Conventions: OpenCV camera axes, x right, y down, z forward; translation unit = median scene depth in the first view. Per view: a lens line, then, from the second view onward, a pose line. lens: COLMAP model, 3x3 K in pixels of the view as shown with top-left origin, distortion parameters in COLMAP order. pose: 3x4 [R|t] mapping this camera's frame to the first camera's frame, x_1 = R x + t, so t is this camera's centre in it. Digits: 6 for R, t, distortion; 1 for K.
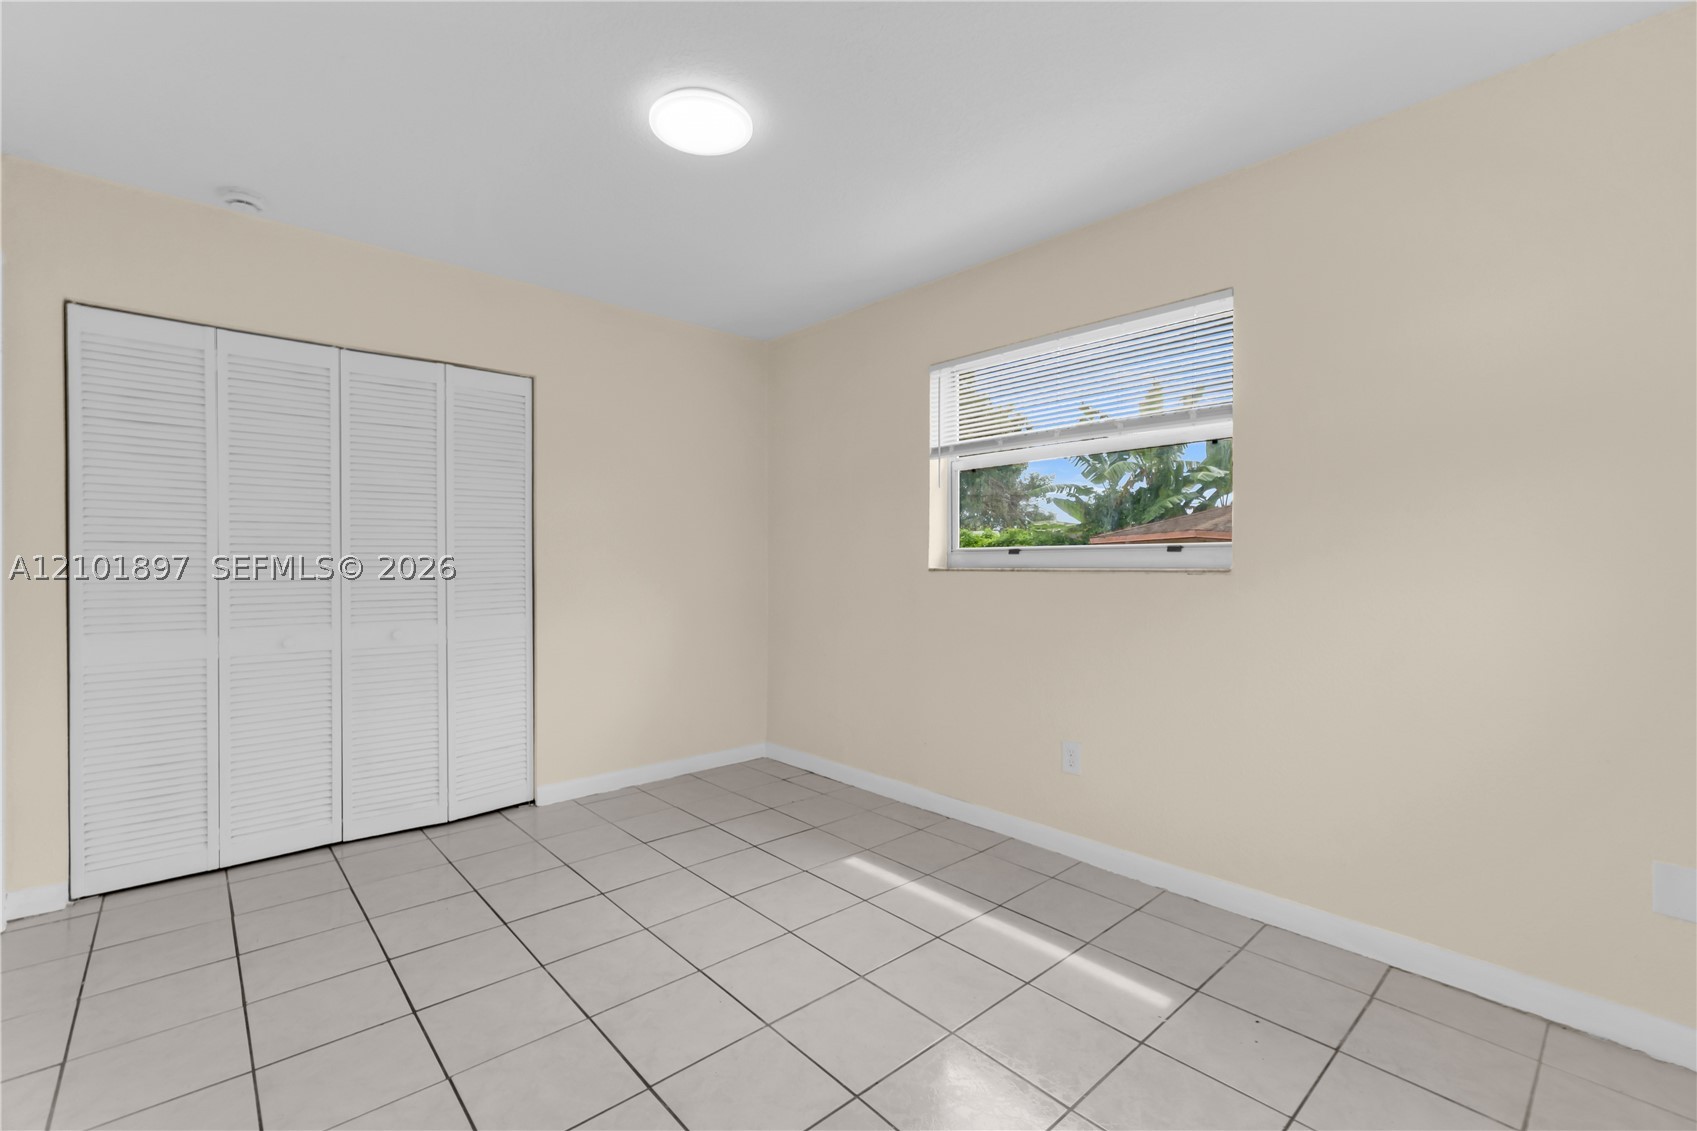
lens RADIAL K [[741.2, 0, 825.9], [0, 741.2, 564.7], [0, 0, 1]] dist [0.027208, -0.002321]
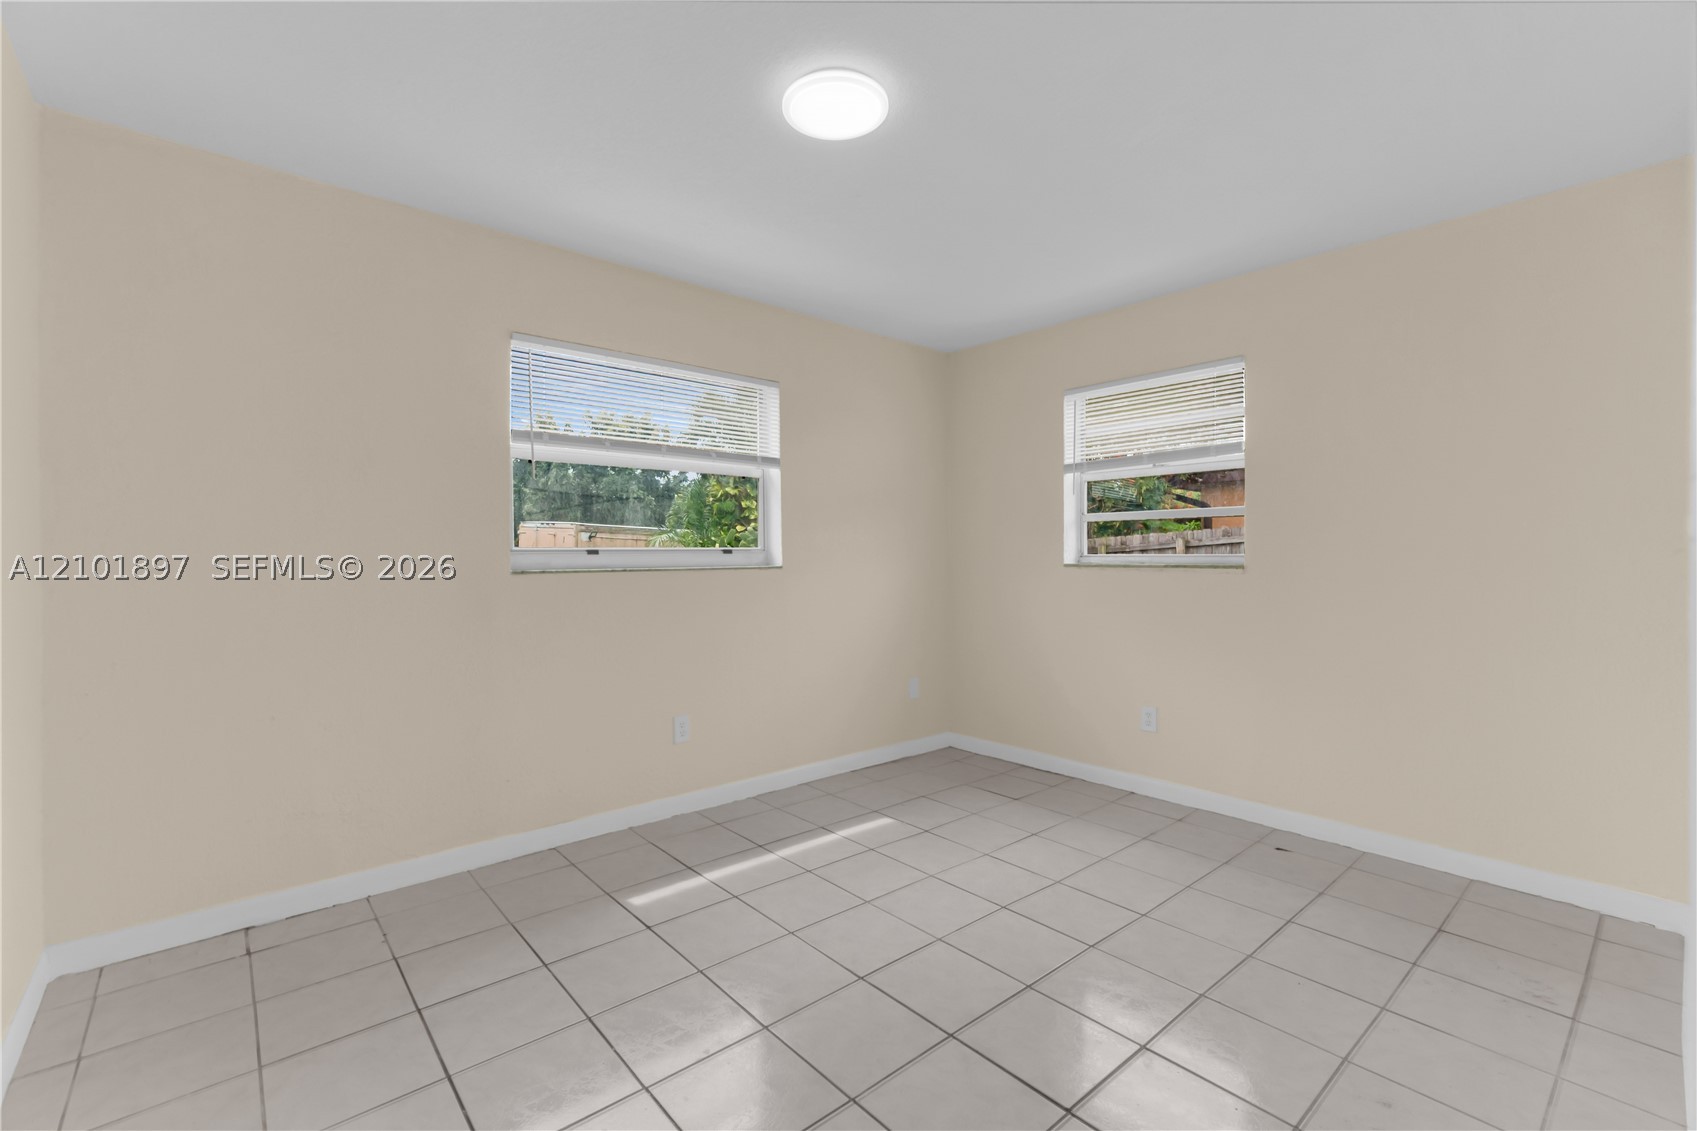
lens RADIAL K [[741.2, 0, 848.2], [0, 741.2, 561.9], [0, 0, 1]] dist [0.027208, -0.002321]
pose [[0.005945, -0.004766, 0.999971, -0.745710], [0.008207, 0.999955, 0.004717, -0.005937], [-0.999949, 0.008179, 0.005984, 0.651886]]
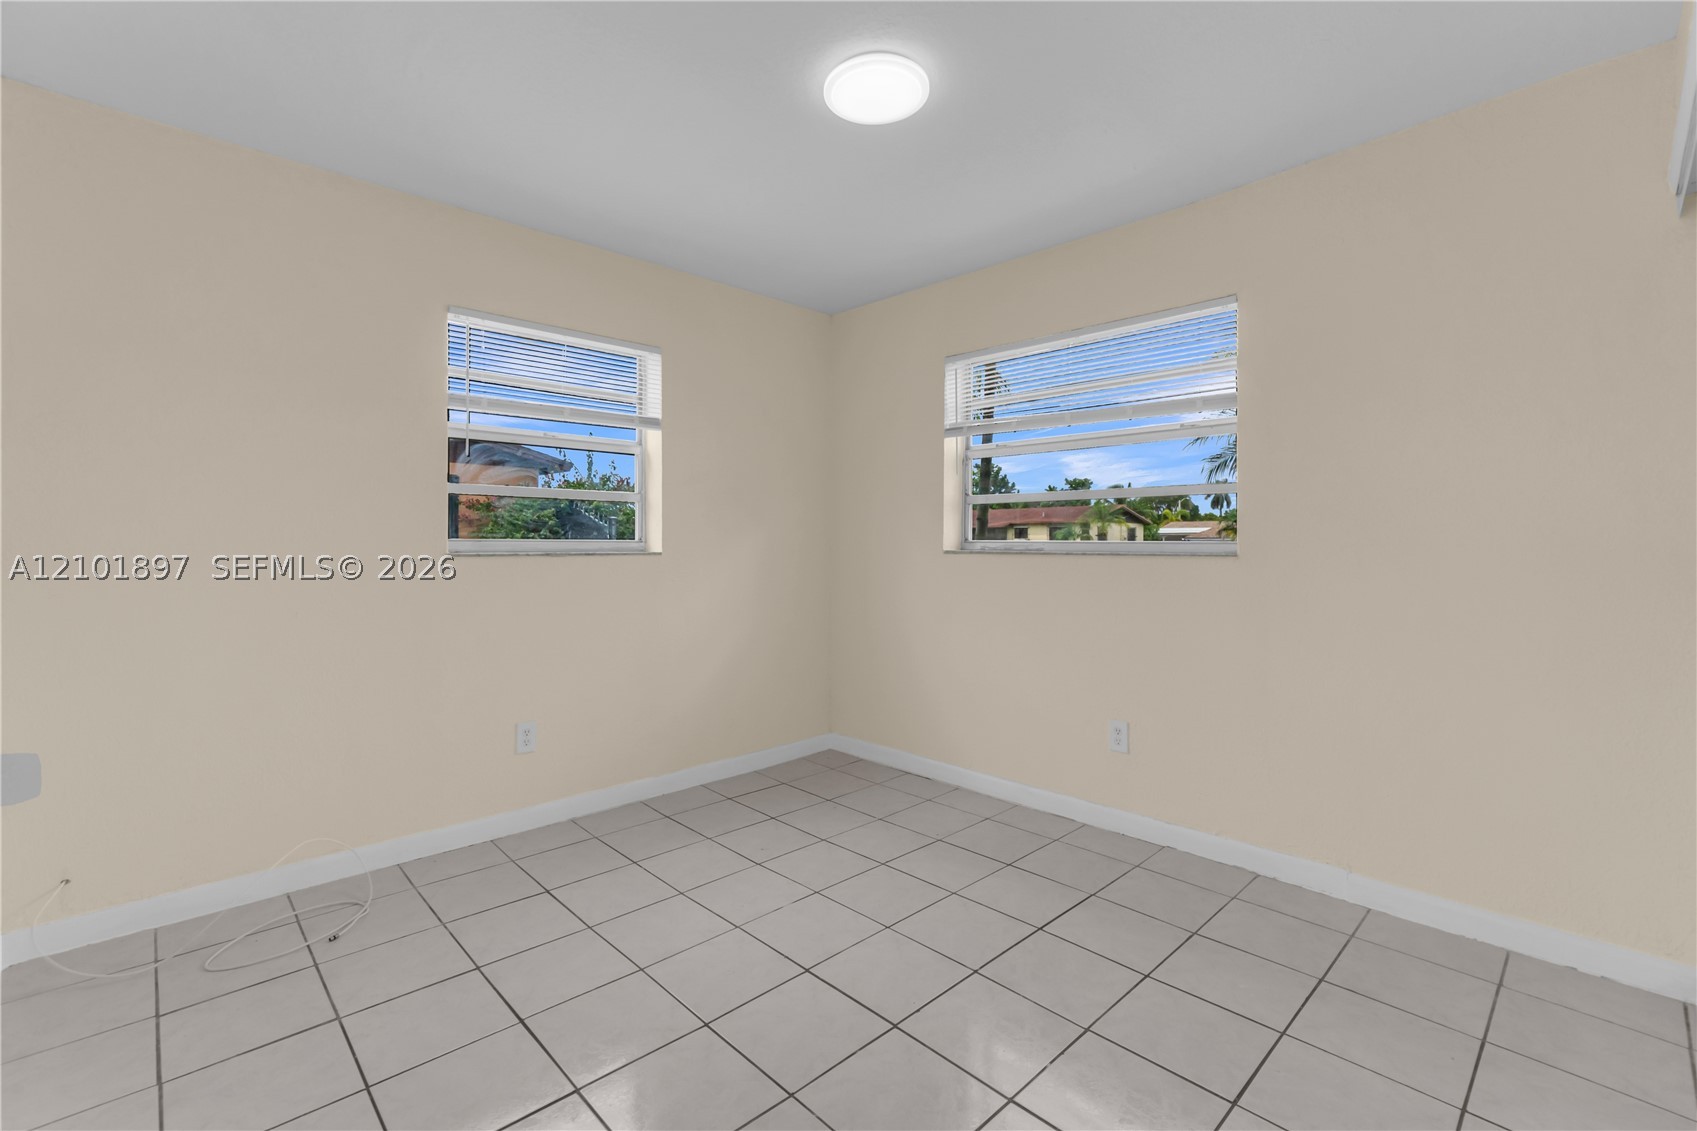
lens RADIAL K [[741.2, 0, 850.4], [0, 741.2, 551.2], [0, 0, 1]] dist [0.027208, -0.002321]
pose [[-0.048112, -0.010231, 0.998790, -0.732609], [0.002498, 0.999943, 0.010364, -0.005750], [-0.998839, 0.002994, -0.048084, 0.637007]]
